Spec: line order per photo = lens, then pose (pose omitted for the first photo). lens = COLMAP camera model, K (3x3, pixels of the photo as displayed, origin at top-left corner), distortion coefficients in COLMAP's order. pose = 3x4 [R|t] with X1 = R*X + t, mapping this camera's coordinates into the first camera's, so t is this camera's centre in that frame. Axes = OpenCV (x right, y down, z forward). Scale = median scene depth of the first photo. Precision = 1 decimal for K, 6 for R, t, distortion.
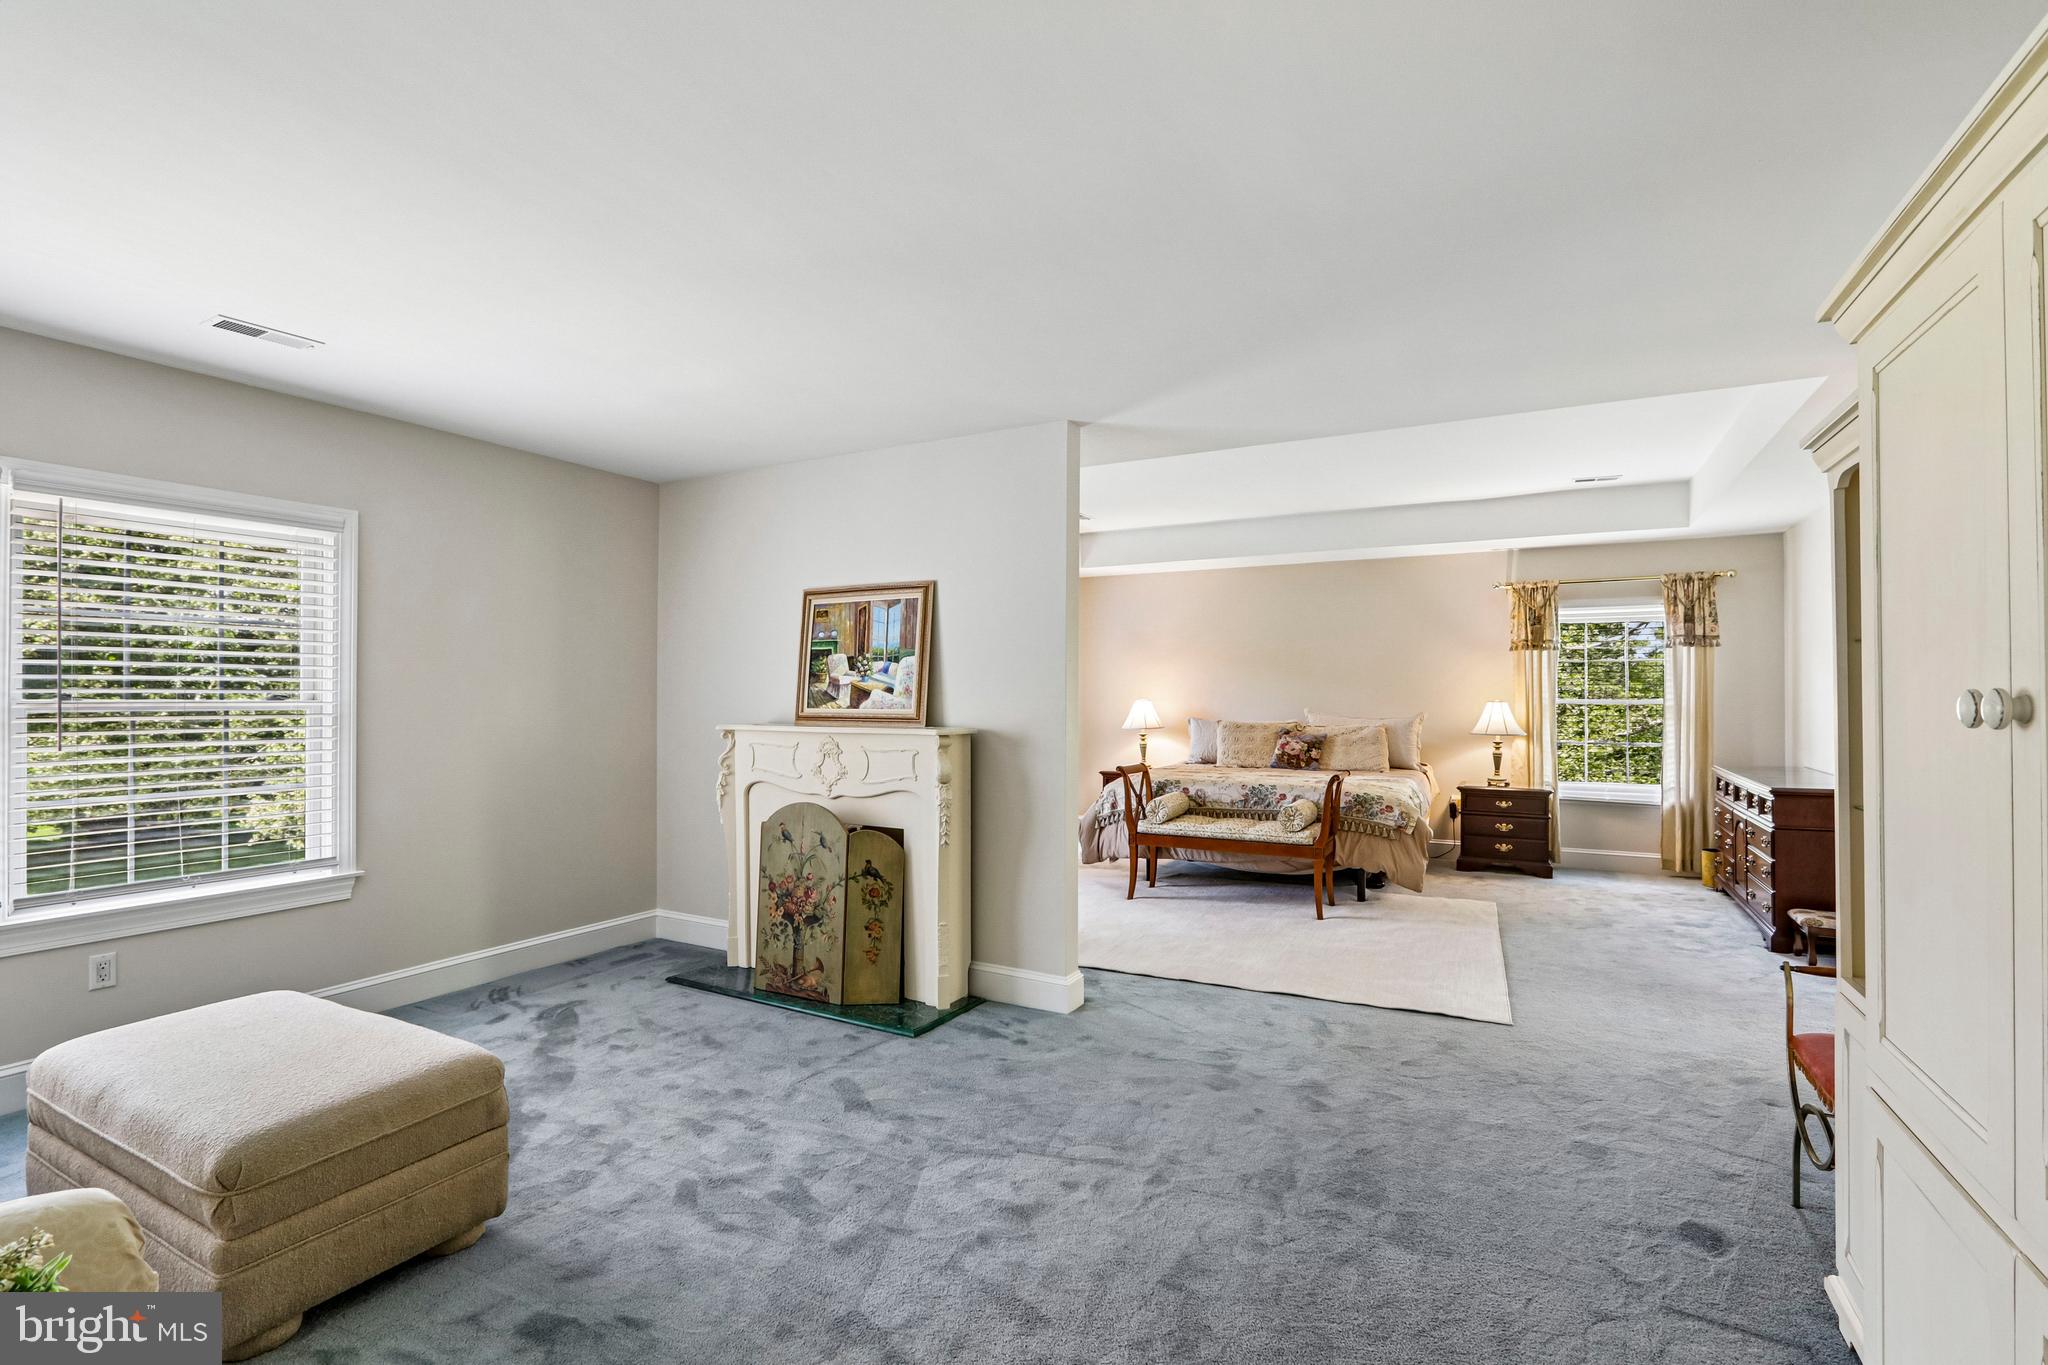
lens RADIAL K [[941.1, 0, 1014.5], [0, 941.1, 683.3], [0, 0, 1]] dist [-0.004084, 0.000841]
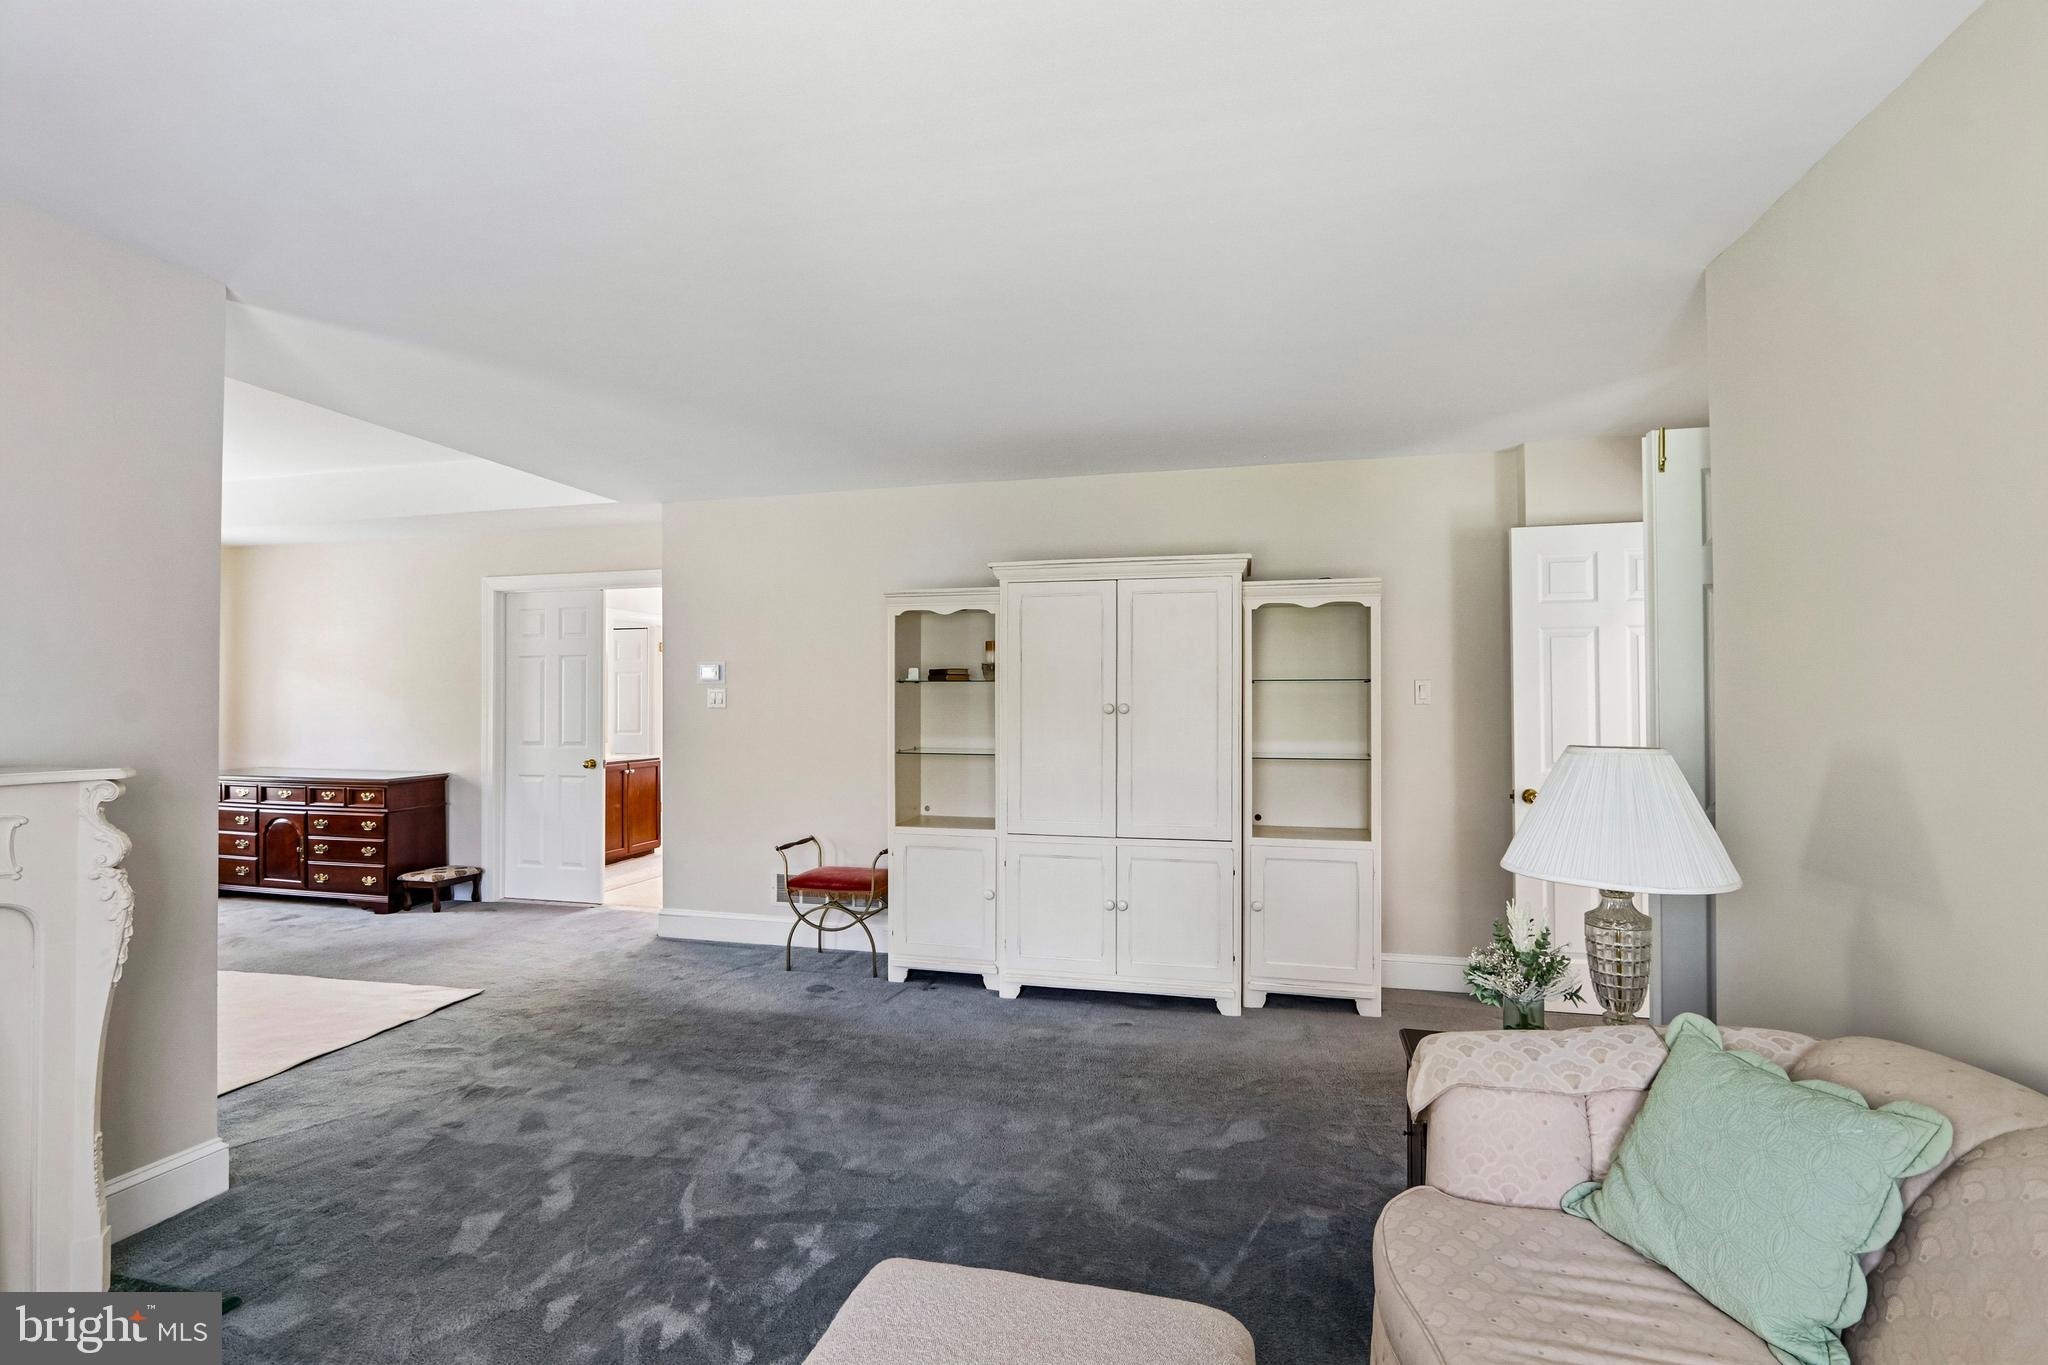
lens RADIAL K [[941.1, 0, 1031.9], [0, 941.1, 688.0], [0, 0, 1]] dist [-0.004084, 0.000841]
pose [[-0.239707, 0.011245, 0.970780, -0.821528], [-0.017798, 0.999714, -0.015975, 0.000569], [-0.970682, -0.021108, -0.239438, 0.701990]]
